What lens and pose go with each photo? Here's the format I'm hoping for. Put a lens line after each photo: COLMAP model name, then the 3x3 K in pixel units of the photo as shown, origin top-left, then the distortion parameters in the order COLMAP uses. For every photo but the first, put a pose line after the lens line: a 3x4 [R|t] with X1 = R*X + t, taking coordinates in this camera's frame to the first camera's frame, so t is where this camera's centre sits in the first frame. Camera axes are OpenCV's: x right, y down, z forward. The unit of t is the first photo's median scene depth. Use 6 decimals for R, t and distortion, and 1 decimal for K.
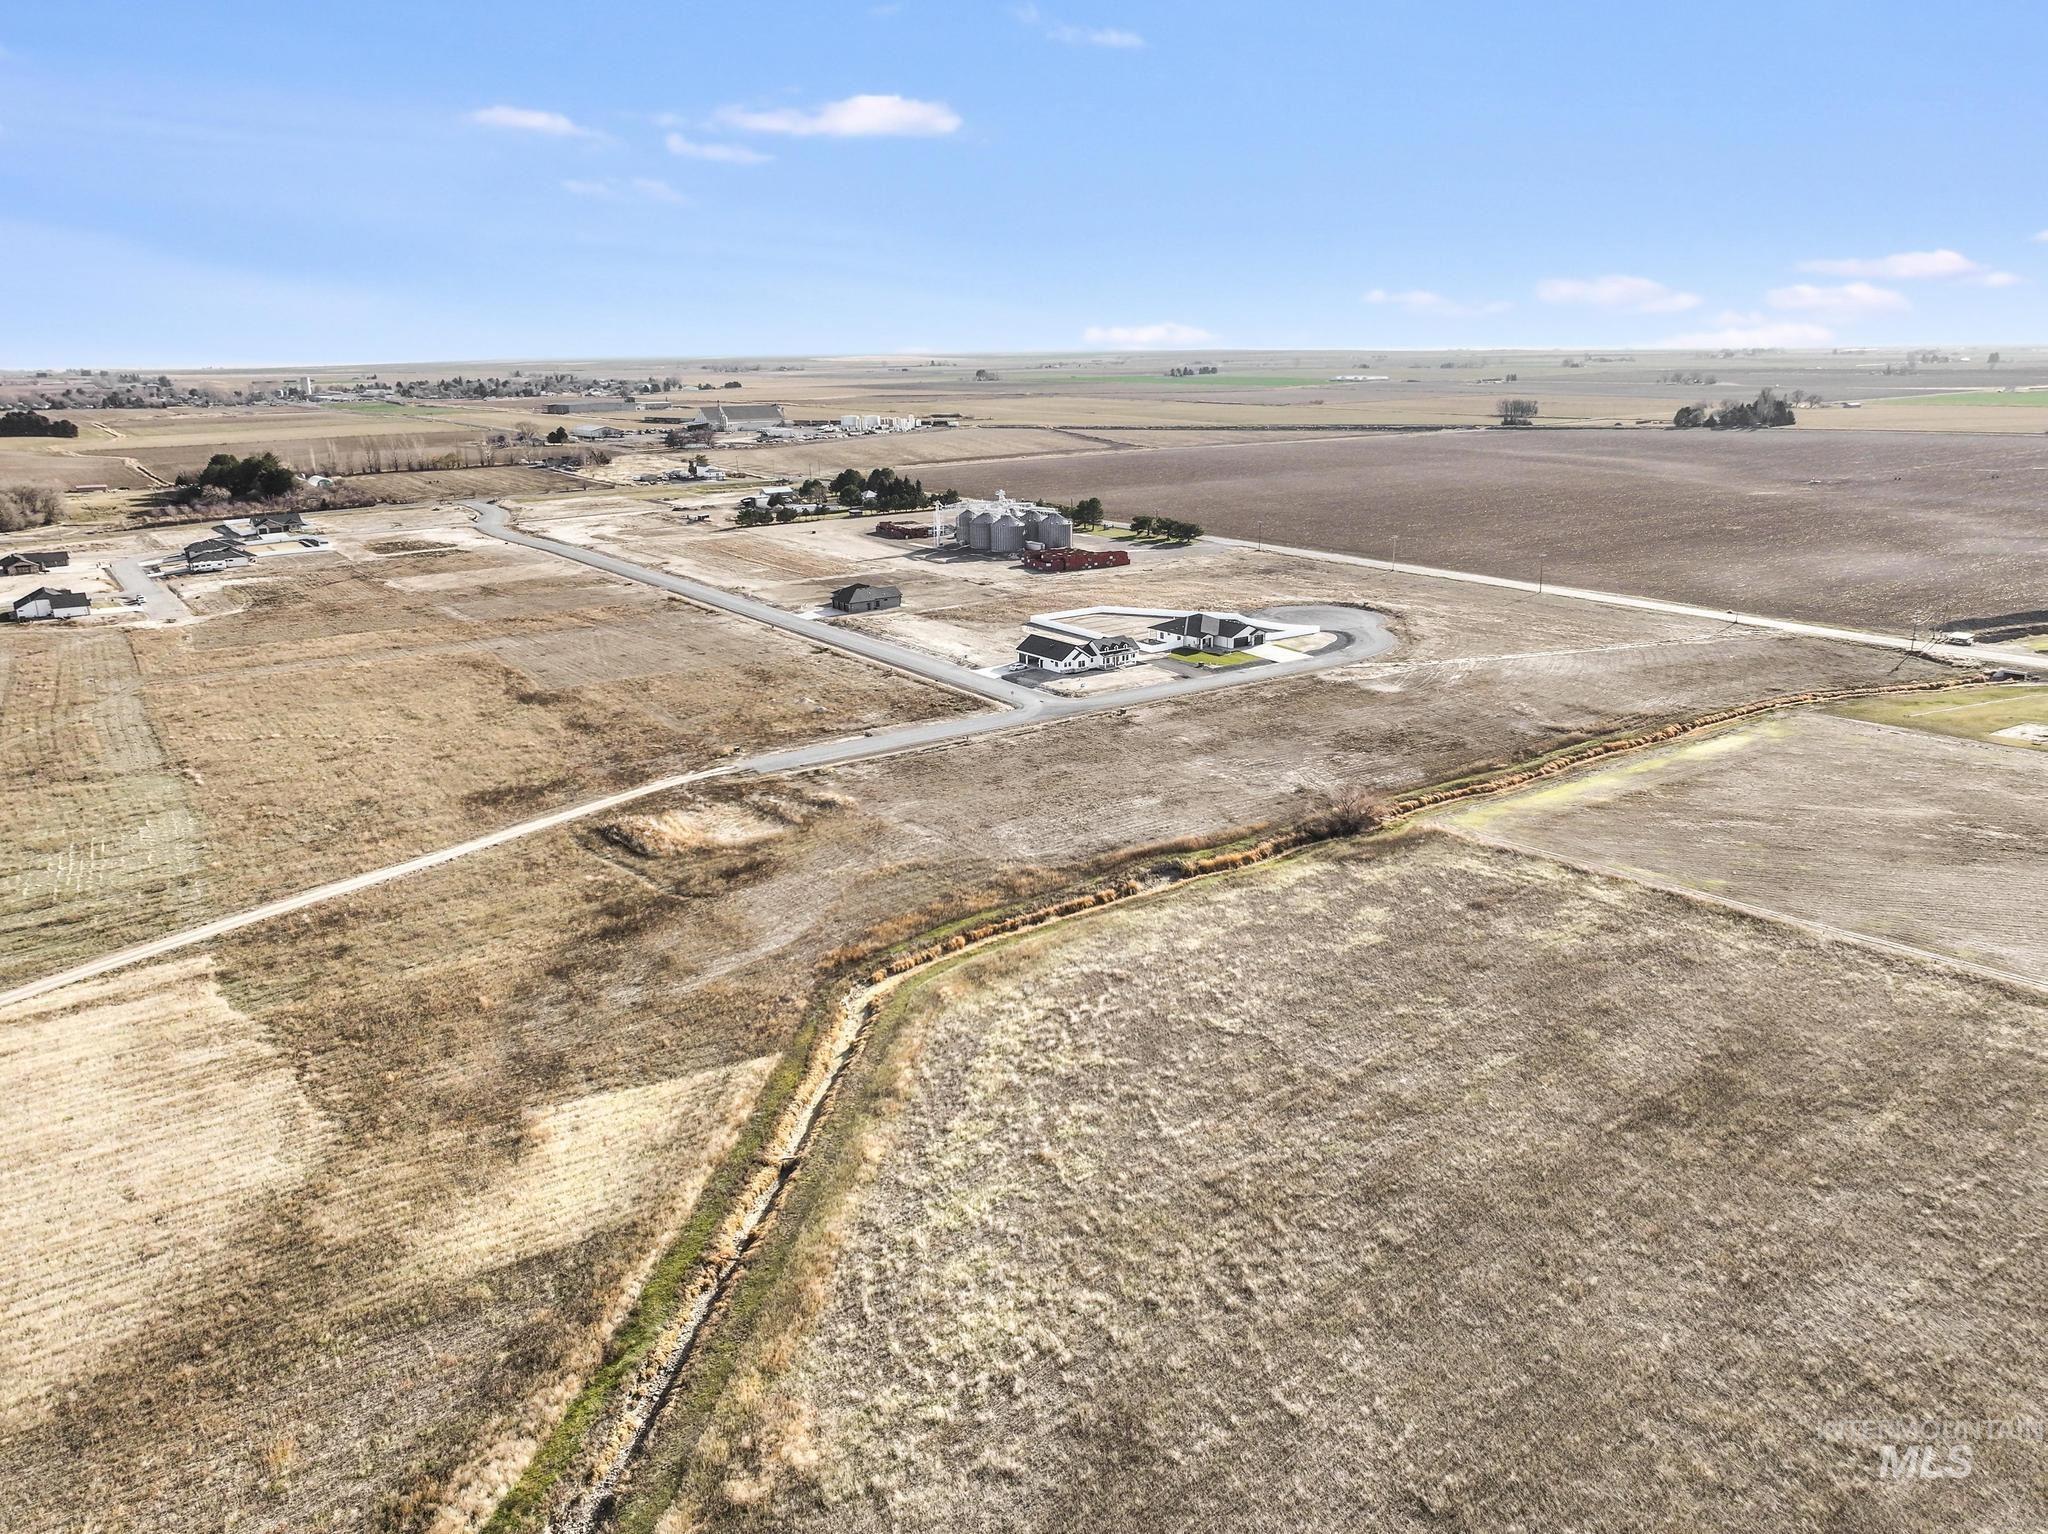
lens RADIAL K [[1449.8, 0, 1024.0], [0, 1449.8, 767.0], [0, 0, 1]] dist [0.009038, 0.004507]
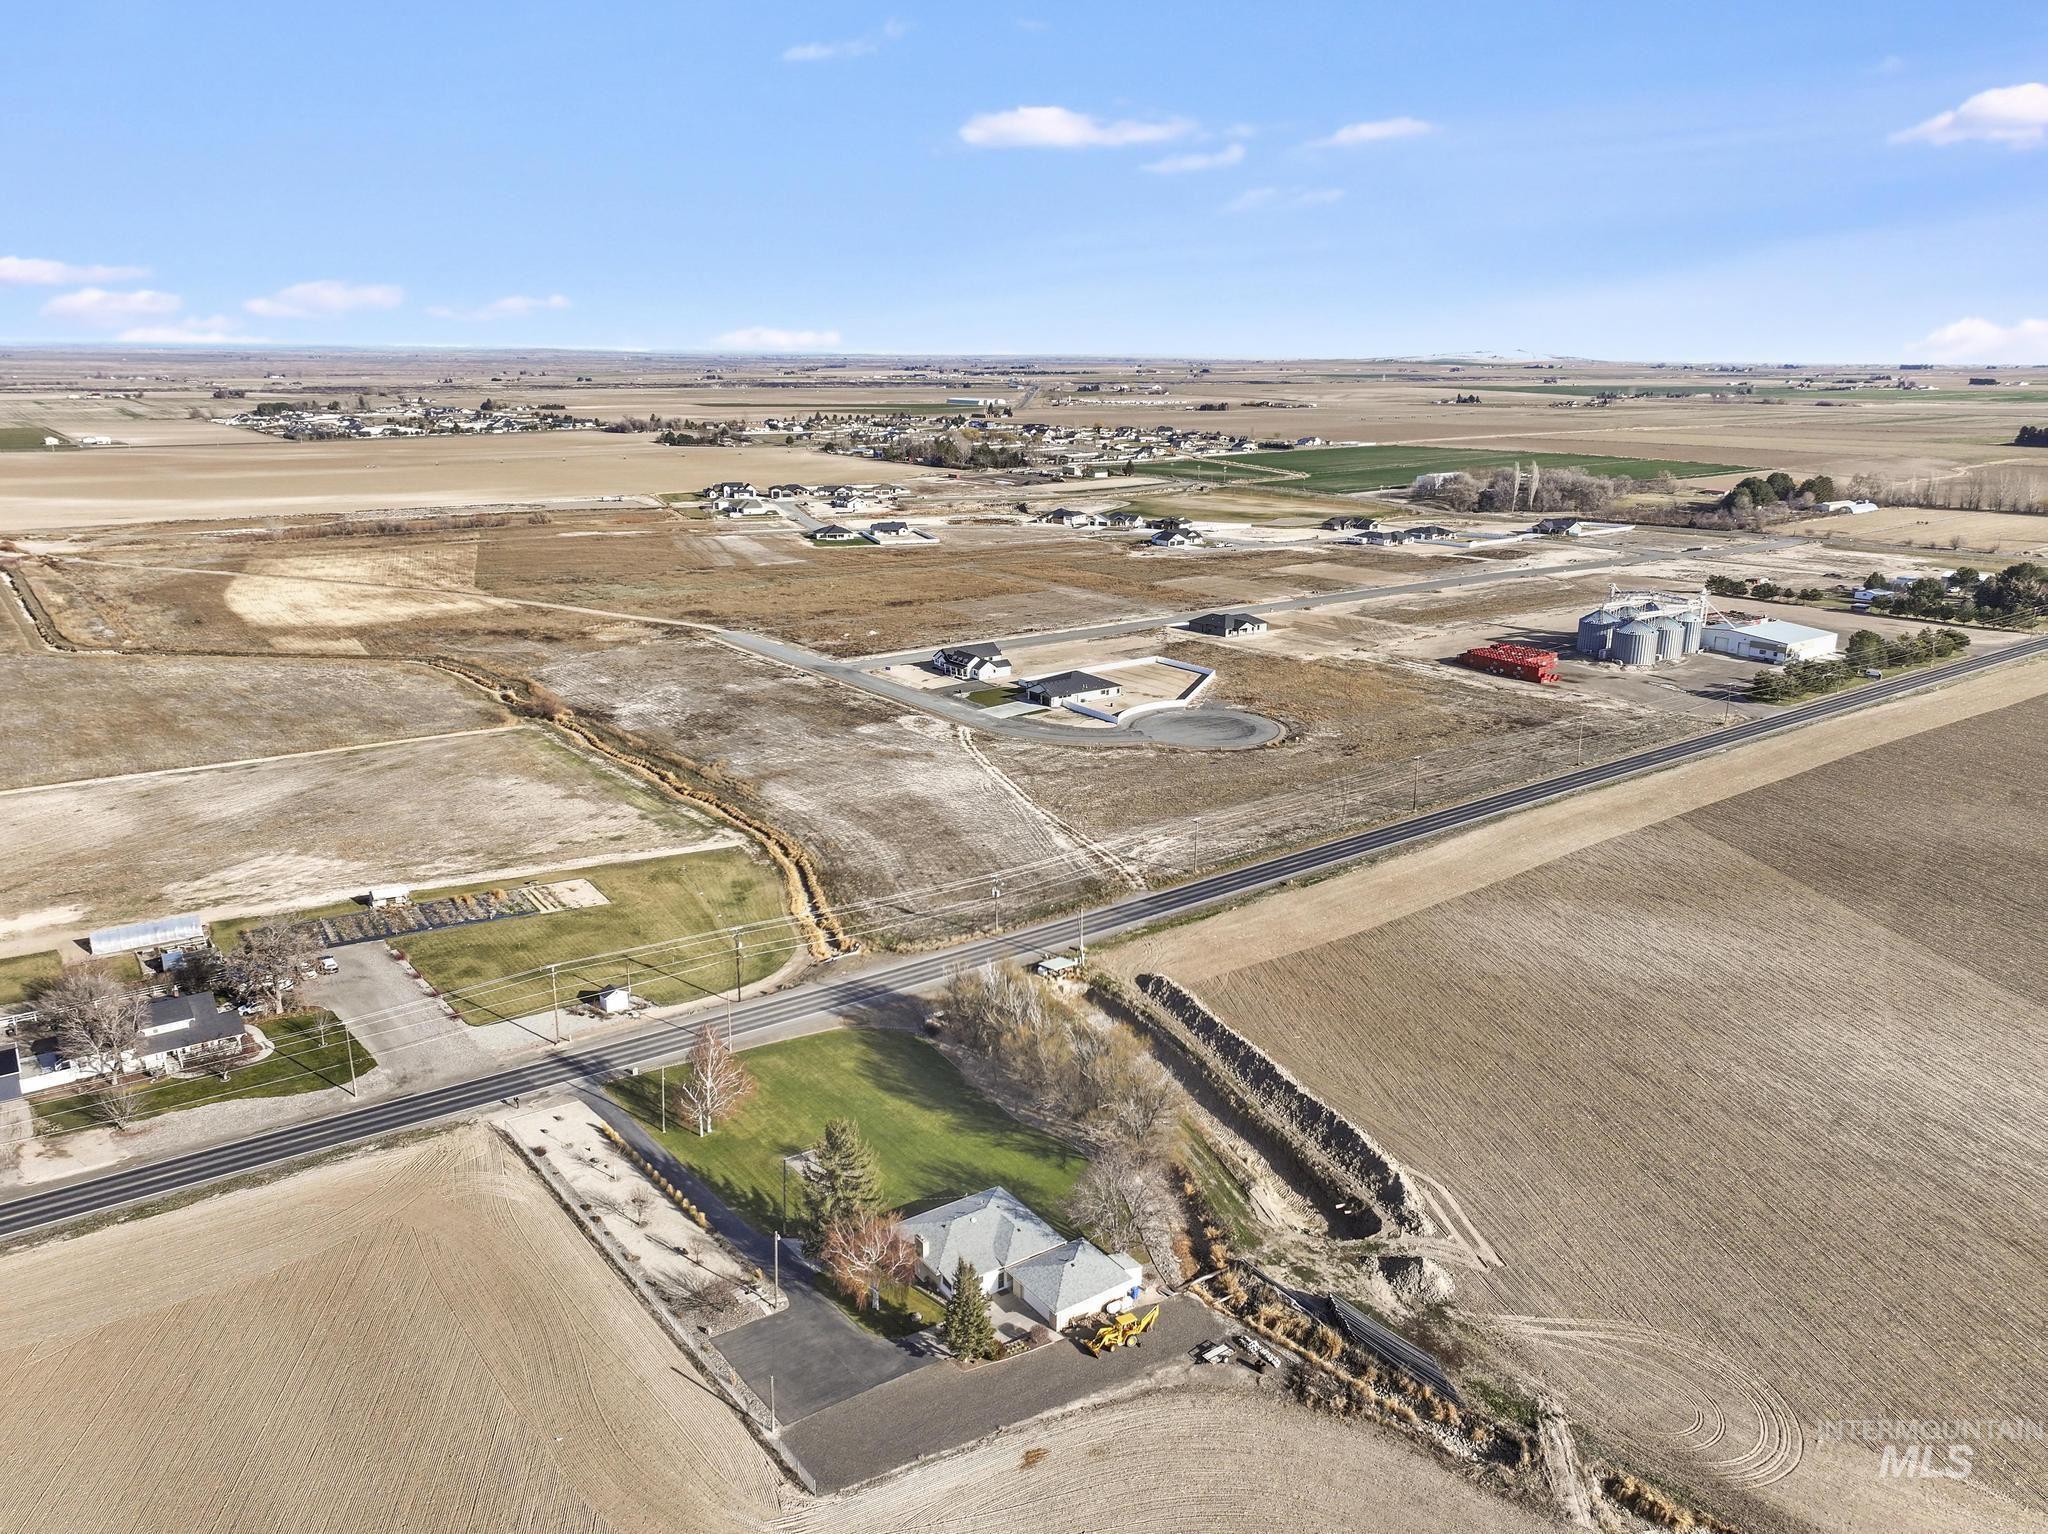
lens RADIAL K [[1459.5, 0, 1017.6], [0, 1459.5, 768.5], [0, 0, 1]] dist [0.007831, 0.006479]
pose [[0.019185, 0.286495, -0.957890, 0.518402], [-0.279282, 0.921465, 0.270007, -0.140740], [0.960017, 0.262342, 0.097691, 0.388450]]
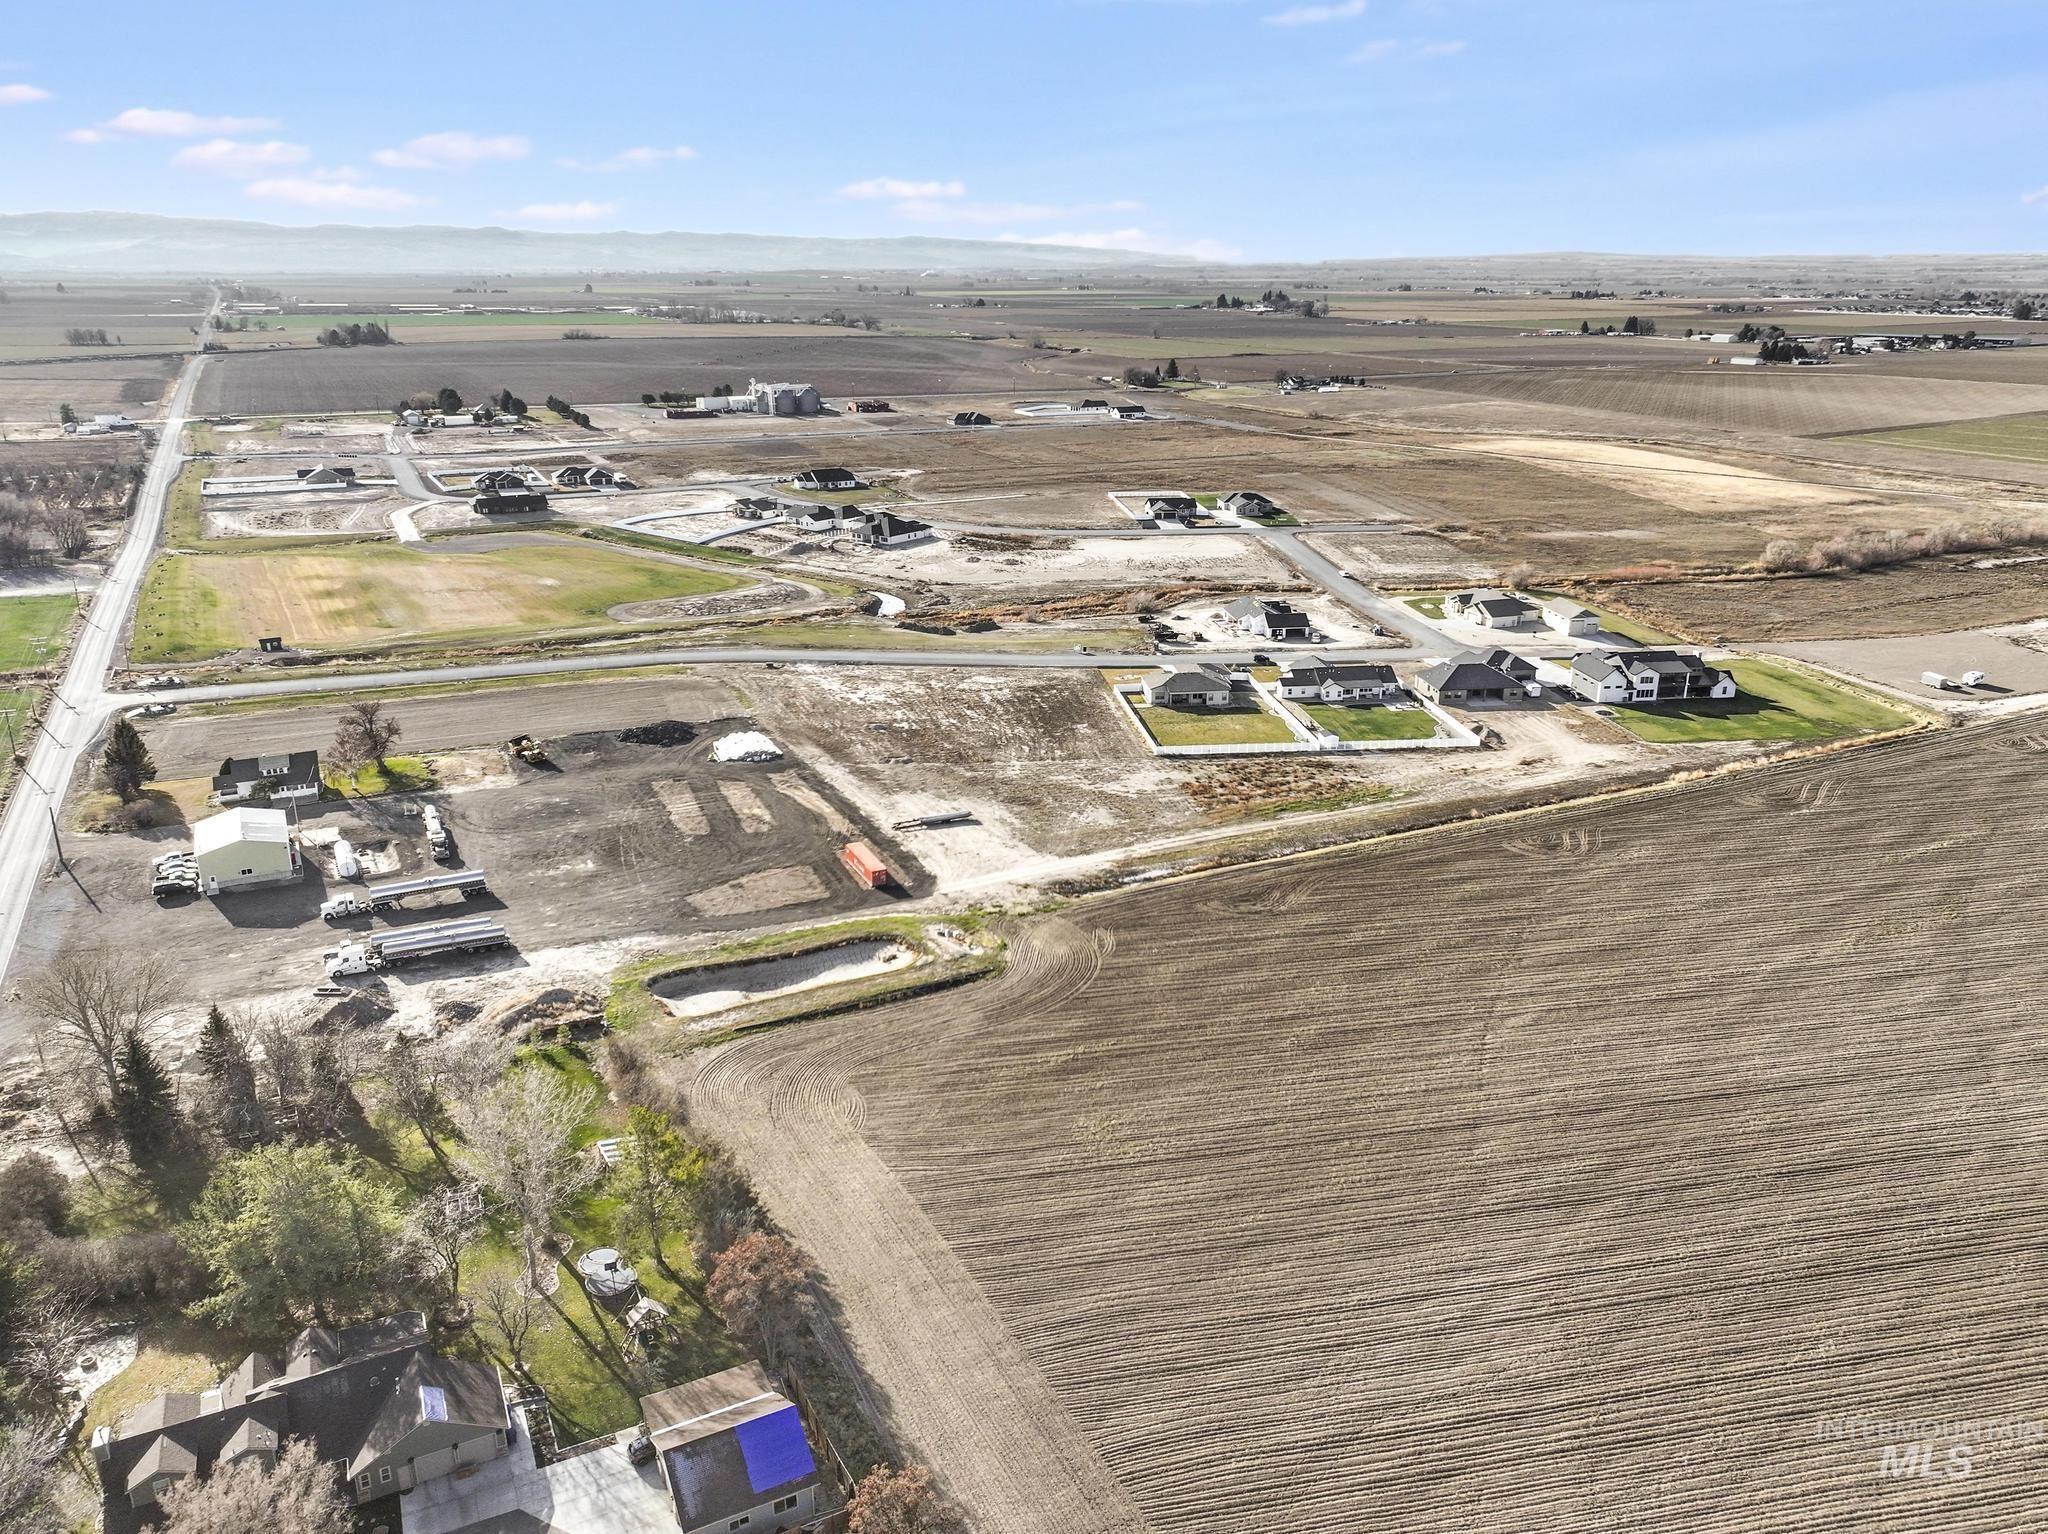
lens RADIAL K [[1465.8, 0, 1029.4], [0, 1465.8, 766.4], [0, 0, 1]] dist [0.002149, 0.021947]
pose [[0.148381, -0.307568, 0.939886, -1.070452], [0.267947, 0.927360, 0.261168, -0.092136], [-0.951939, 0.213087, 0.220015, 0.304925]]
